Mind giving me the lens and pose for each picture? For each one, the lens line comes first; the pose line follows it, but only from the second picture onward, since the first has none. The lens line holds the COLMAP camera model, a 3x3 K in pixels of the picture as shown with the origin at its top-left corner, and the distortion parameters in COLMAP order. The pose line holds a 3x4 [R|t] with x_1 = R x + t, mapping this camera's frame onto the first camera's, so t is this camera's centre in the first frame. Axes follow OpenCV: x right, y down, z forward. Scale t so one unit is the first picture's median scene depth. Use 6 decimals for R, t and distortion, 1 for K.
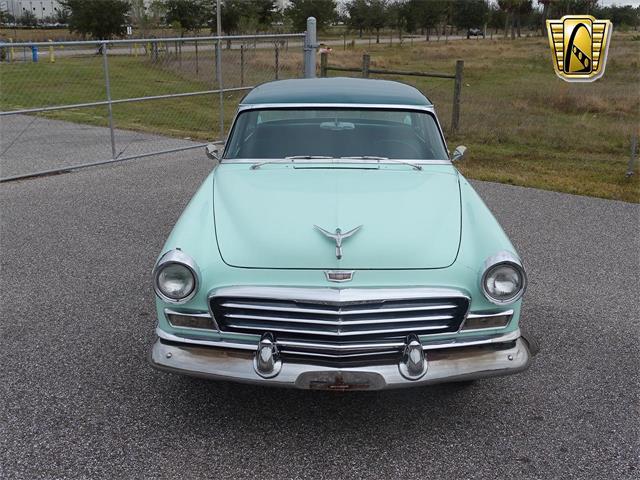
lens RADIAL K [[888.7, 0, 321.0], [0, 888.7, 266.5], [0, 0, 1]] dist [0.008556, 0.004822]
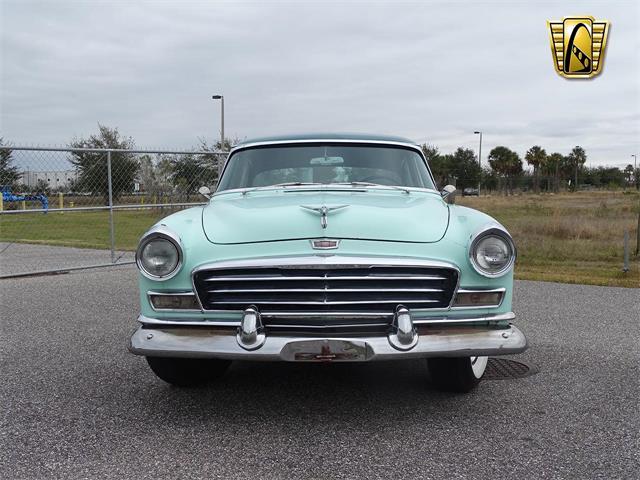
lens RADIAL K [[888.7, 0, 321.0], [0, 888.7, 266.5], [0, 0, 1]] dist [0.008556, 0.004822]
pose [[0.999914, -0.009994, -0.008544, 0.023513], [0.007434, 0.965693, -0.259580, 0.278562], [0.010845, 0.259494, 0.965684, 0.052586]]
